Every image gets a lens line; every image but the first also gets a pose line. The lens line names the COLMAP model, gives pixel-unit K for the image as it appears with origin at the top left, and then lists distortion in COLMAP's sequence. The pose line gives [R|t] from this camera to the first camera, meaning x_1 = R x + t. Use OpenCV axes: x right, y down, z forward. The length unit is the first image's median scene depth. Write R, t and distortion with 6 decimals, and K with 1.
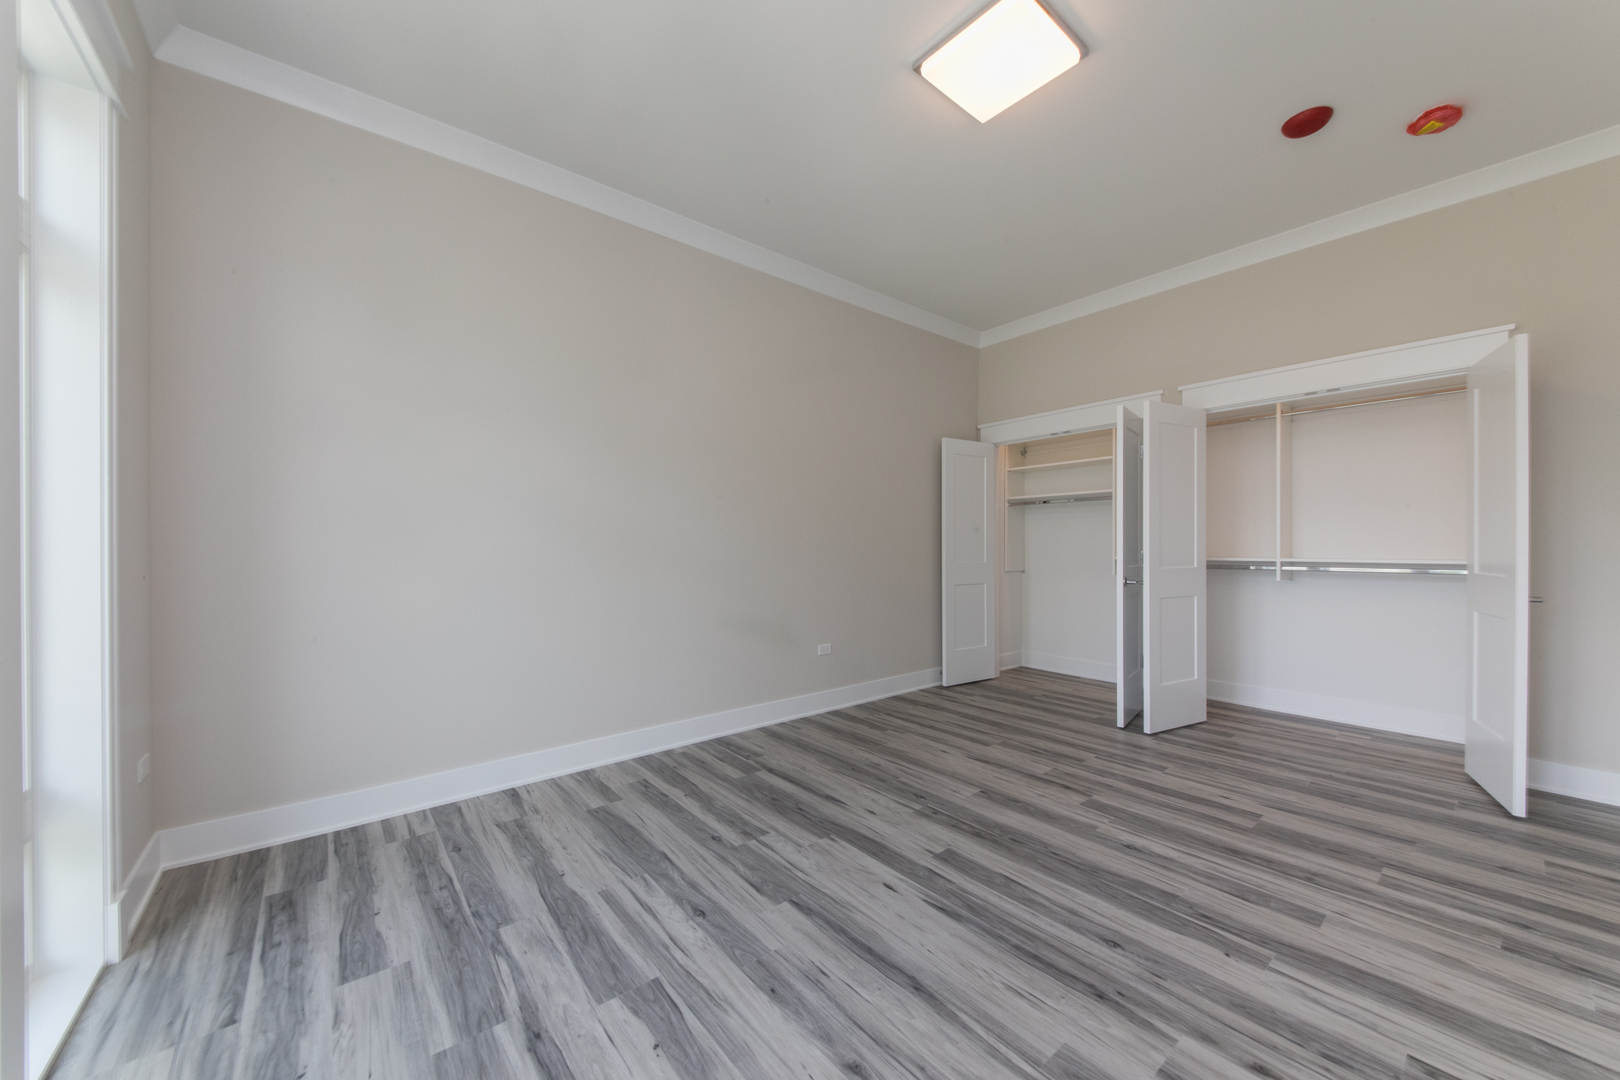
lens RADIAL K [[592.1, 0, 798.7], [0, 592.1, 542.5], [0, 0, 1]] dist [-0.004913, -0.000014]
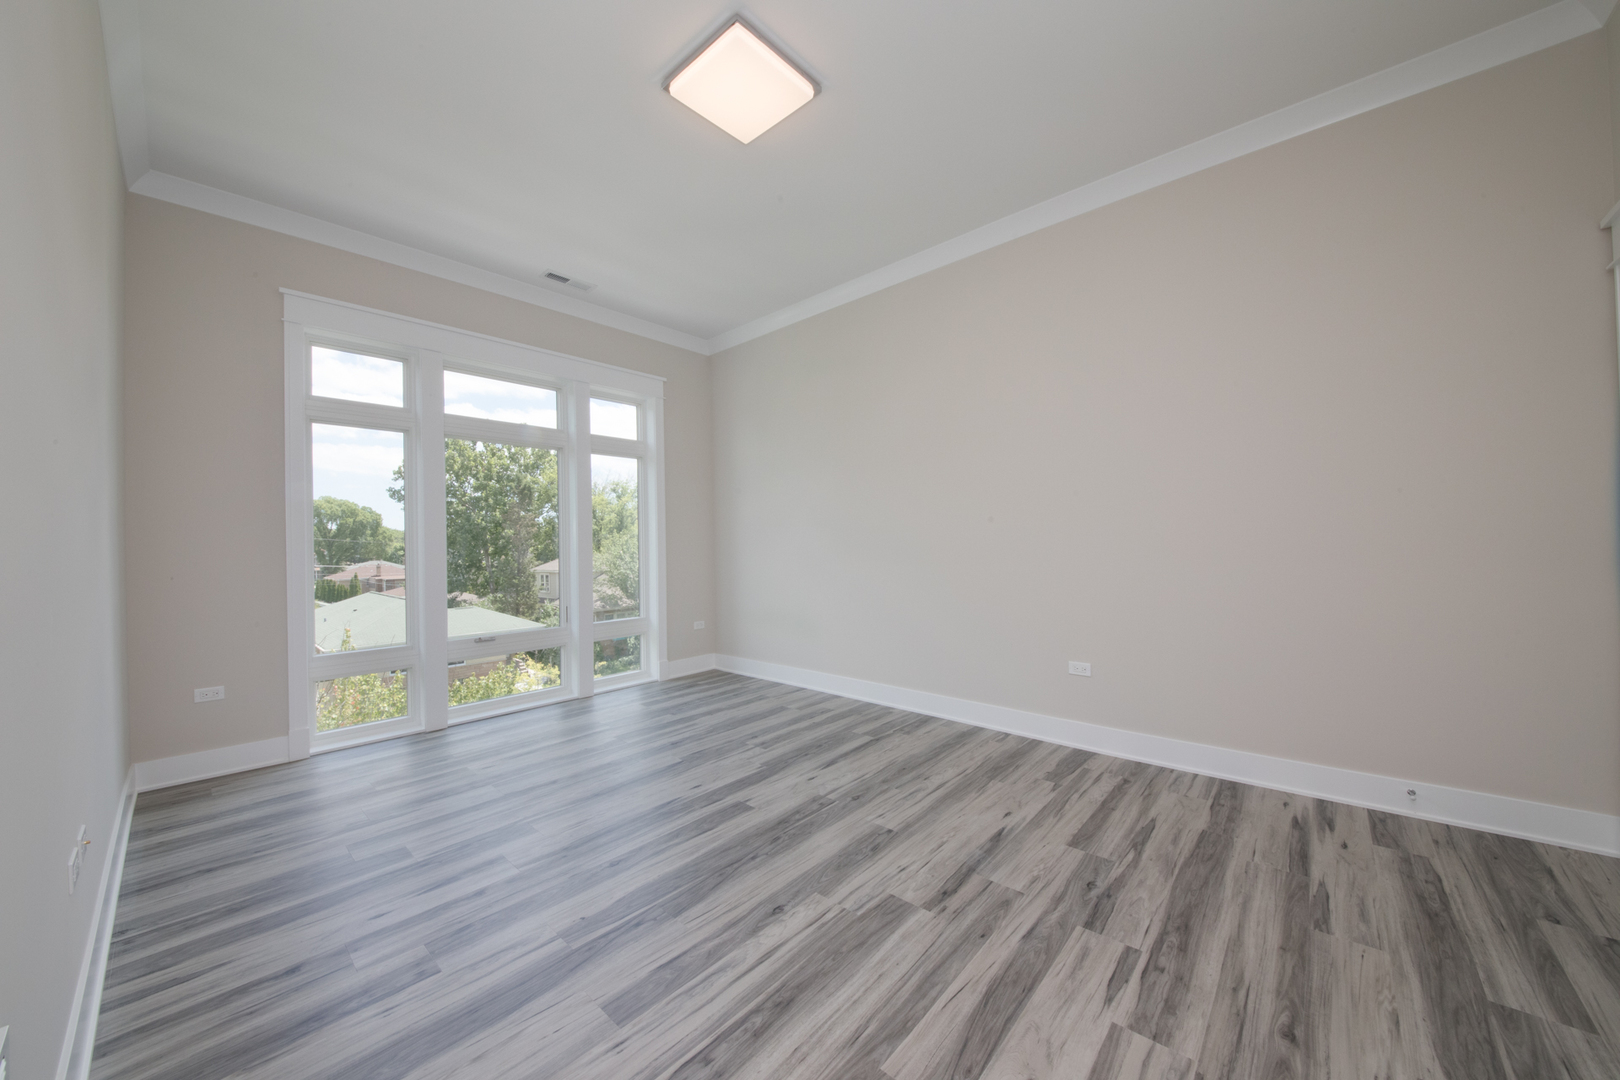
lens RADIAL K [[592.1, 0, 813.6], [0, 592.1, 537.9], [0, 0, 1]] dist [-0.004913, -0.000014]
pose [[0.173468, 0.002349, -0.984837, 1.116410], [0.003483, 0.999989, 0.002999, -0.005897], [0.984833, -0.003951, 0.173458, 0.731694]]
